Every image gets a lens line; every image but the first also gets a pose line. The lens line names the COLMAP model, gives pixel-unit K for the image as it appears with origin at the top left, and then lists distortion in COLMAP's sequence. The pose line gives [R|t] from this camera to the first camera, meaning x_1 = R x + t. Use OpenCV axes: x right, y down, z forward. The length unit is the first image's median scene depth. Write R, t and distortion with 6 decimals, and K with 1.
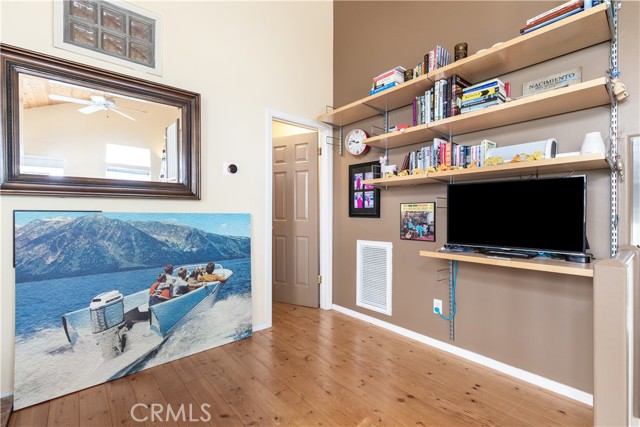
lens RADIAL K [[288.4, 0, 318.9], [0, 288.4, 214.8], [0, 0, 1]] dist [0.001091, 0.000163]
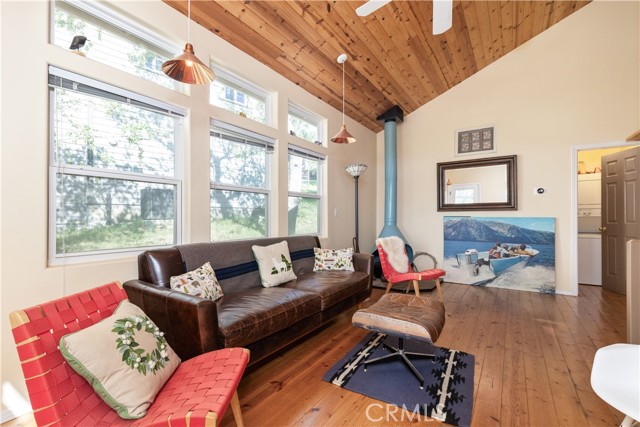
lens RADIAL K [[286.2, 0, 316.5], [0, 286.2, 217.2], [0, 0, 1]] dist [0.002269, 0.000194]
pose [[0.259487, -0.000041, -0.965747, 1.086397], [-0.002845, 0.999996, -0.000807, -0.000786], [0.965742, 0.002957, 0.259485, -0.774868]]
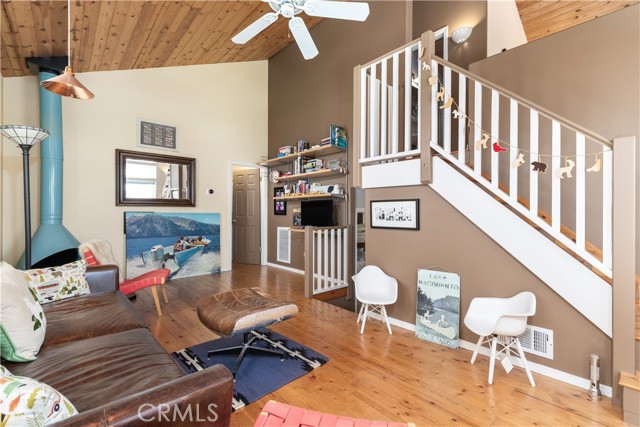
lens RADIAL K [[288.4, 0, 318.9], [0, 288.4, 214.8], [0, 0, 1]] dist [0.001091, 0.000163]
pose [[0.999639, 0.002065, 0.026779, 0.472319], [-0.002169, 0.999990, 0.003867, -0.001918], [-0.026770, -0.003923, 0.999634, -1.228990]]
